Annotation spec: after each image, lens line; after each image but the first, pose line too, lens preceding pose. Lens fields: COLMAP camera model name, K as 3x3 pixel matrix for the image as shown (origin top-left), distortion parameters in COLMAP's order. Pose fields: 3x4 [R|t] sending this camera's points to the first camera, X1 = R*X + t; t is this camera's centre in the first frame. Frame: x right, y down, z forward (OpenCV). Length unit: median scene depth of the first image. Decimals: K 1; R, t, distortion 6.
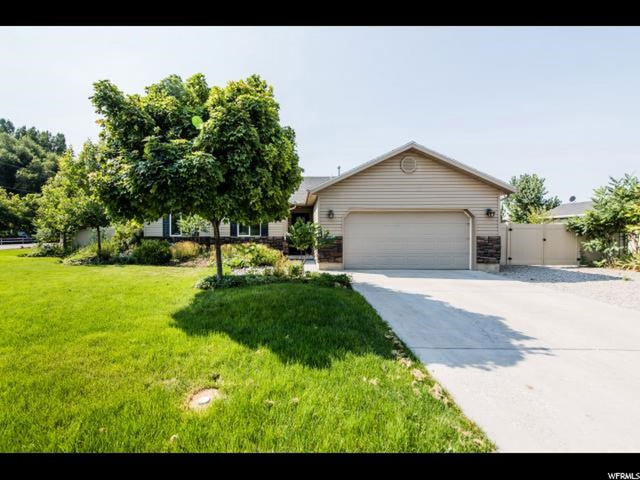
lens RADIAL K [[266.6, 0, 315.4], [0, 266.6, 241.7], [0, 0, 1]] dist [0.002683, 0.000178]
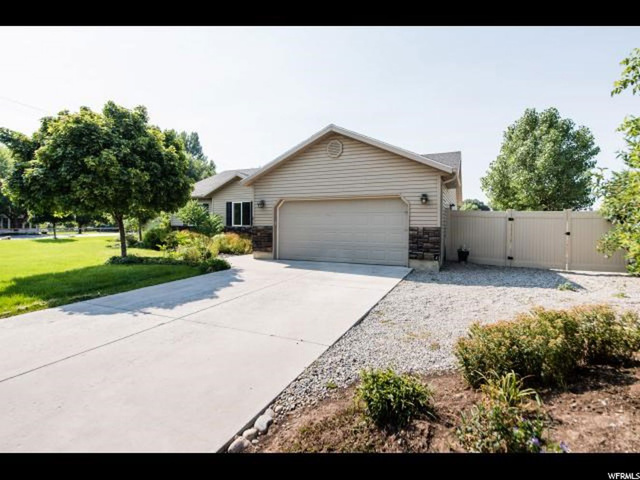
lens RADIAL K [[318.2, 0, 323.7], [0, 318.2, 237.5], [0, 0, 1]] dist [0.001171, -0.000047]
pose [[0.925174, 0.020308, -0.379001, 0.733311], [-0.017356, 0.999787, 0.011202, 0.006337], [0.379147, -0.003786, 0.925329, -0.033525]]
